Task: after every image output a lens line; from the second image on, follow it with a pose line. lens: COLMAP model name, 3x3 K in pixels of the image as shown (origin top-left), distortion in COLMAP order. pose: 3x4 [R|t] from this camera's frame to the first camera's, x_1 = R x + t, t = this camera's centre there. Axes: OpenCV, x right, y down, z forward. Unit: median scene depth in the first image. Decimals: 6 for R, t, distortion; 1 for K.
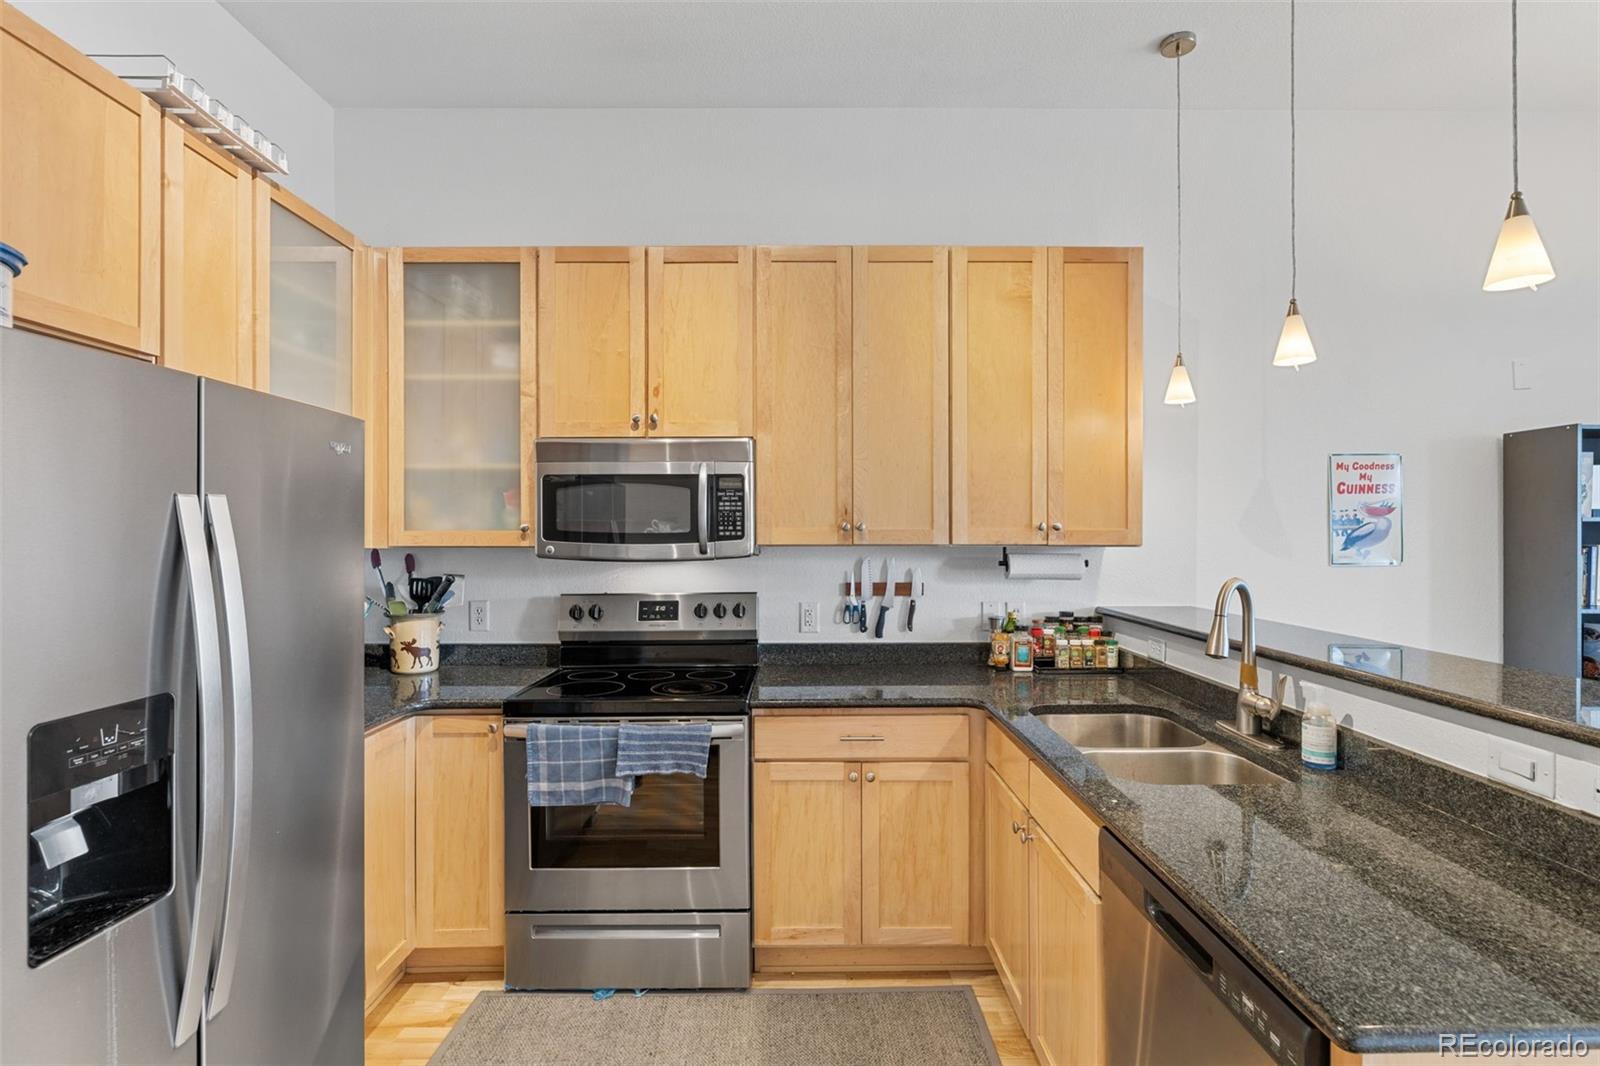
lens RADIAL K [[773.9, 0, 803.8], [0, 773.9, 535.1], [0, 0, 1]] dist [-0.007466, -0.000354]
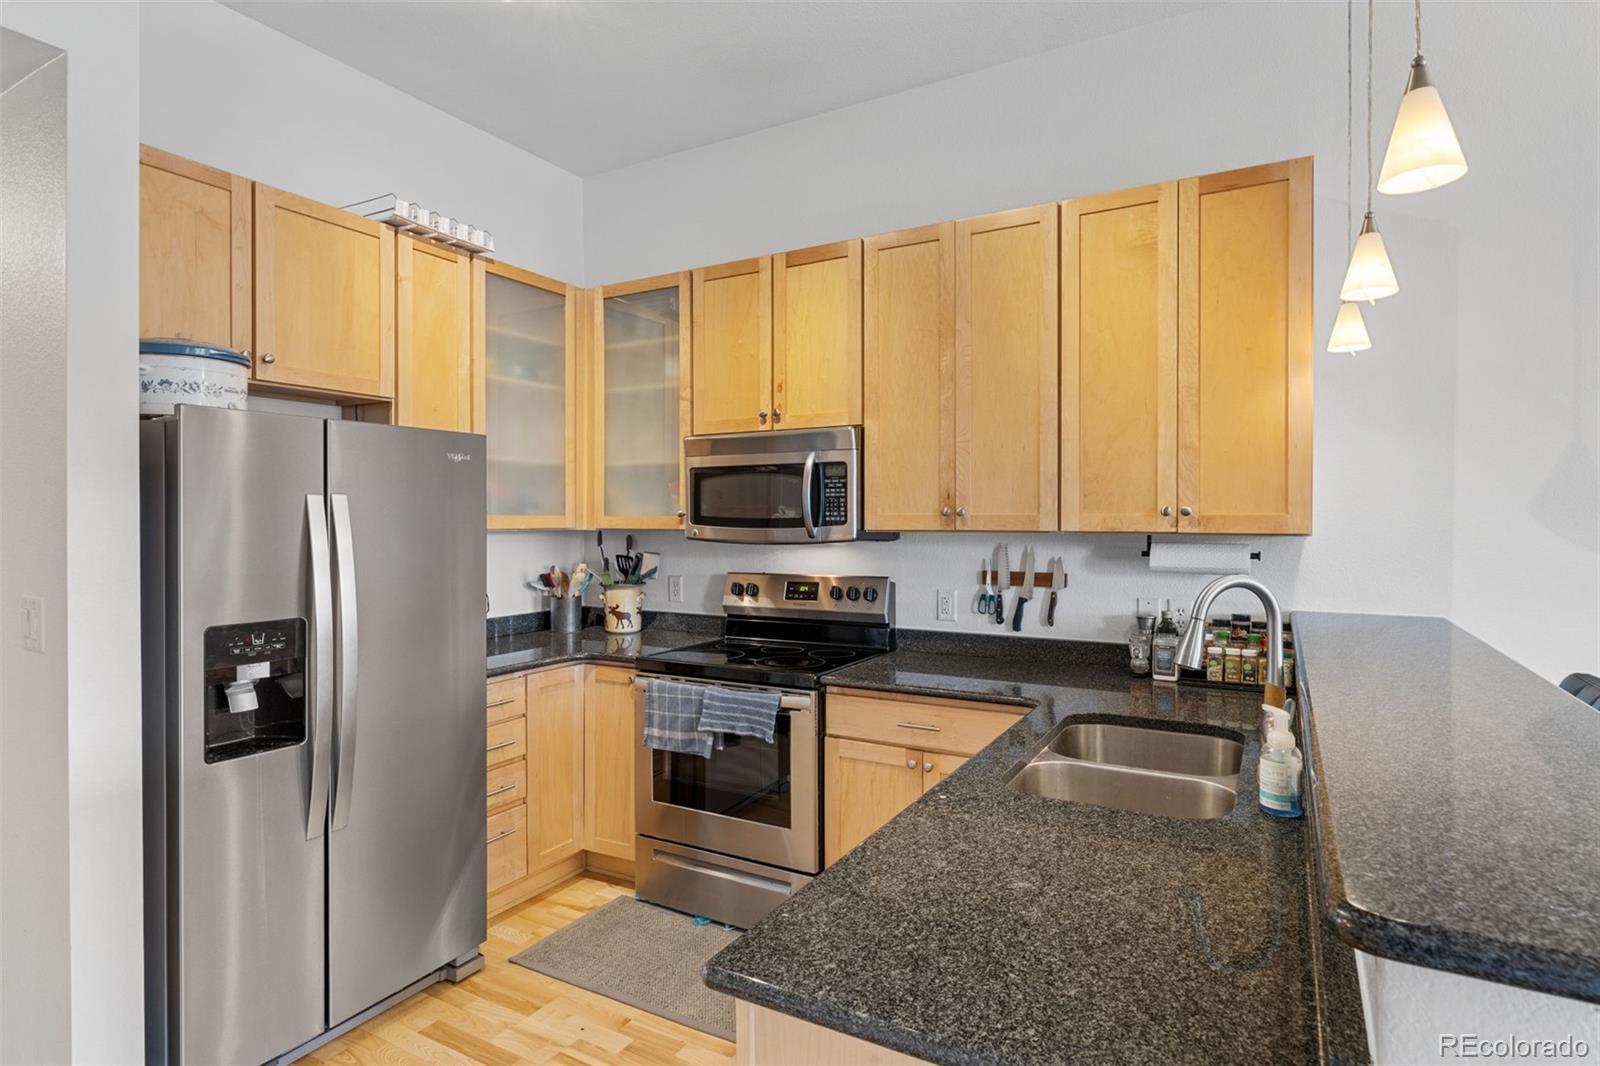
lens RADIAL K [[833.9, 0, 811.9], [0, 833.9, 522.8], [0, 0, 1]] dist [-0.003925, 0.003152]
pose [[0.867825, 0.003566, -0.496858, 0.436469], [-0.001732, 0.999990, 0.004152, -0.001306], [0.496868, -0.002743, 0.867822, 0.008445]]
